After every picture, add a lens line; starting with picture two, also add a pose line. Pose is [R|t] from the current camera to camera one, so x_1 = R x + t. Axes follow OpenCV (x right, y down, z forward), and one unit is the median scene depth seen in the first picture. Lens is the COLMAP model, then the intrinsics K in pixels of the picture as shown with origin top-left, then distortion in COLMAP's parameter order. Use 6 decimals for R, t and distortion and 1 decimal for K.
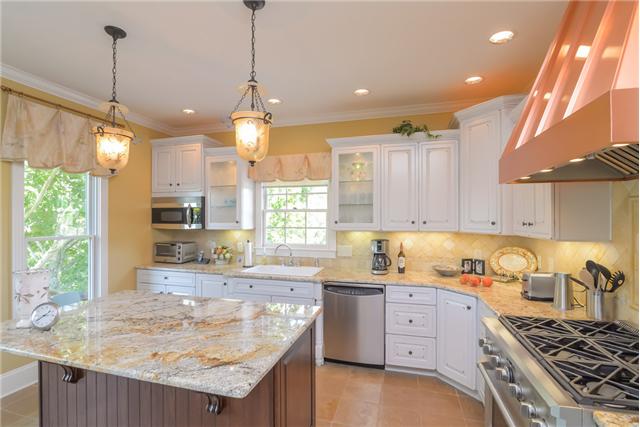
lens RADIAL K [[302.8, 0, 321.7], [0, 302.8, 216.0], [0, 0, 1]] dist [-0.017326, 0.001038]
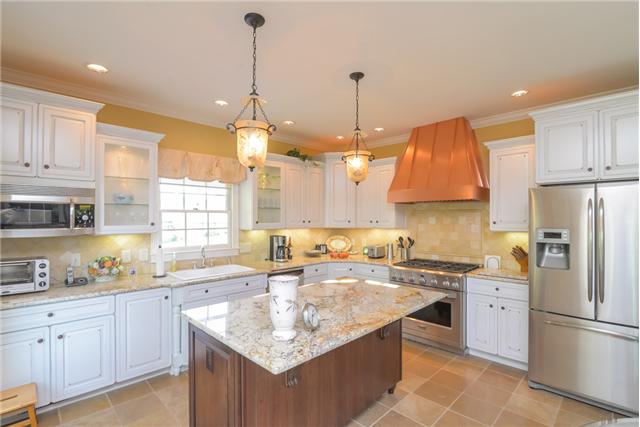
lens RADIAL K [[302.8, 0, 319.6], [0, 302.8, 216.6], [0, 0, 1]] dist [-0.017326, 0.001038]
pose [[0.488297, 0.002519, 0.872674, -0.806952], [-0.008726, 0.999960, 0.001996, -0.006314], [-0.872634, -0.008590, 0.488300, 0.203088]]
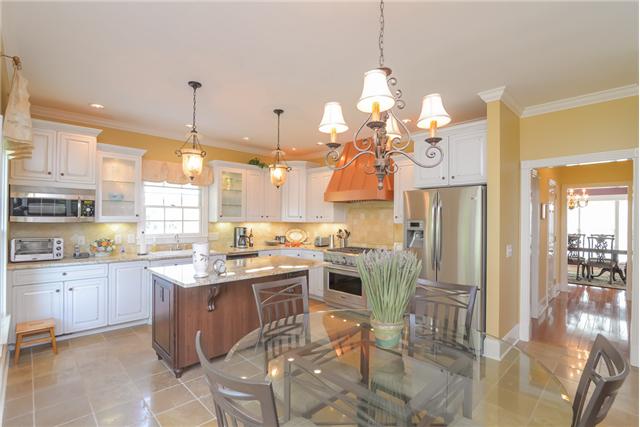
lens RADIAL K [[302.8, 0, 320.0], [0, 302.8, 216.8], [0, 0, 1]] dist [-0.017326, 0.001038]
pose [[0.493415, 0.007499, 0.869762, -0.959185], [-0.016743, 0.999859, 0.000878, 0.012840], [-0.869633, -0.014996, 0.493471, -0.161834]]
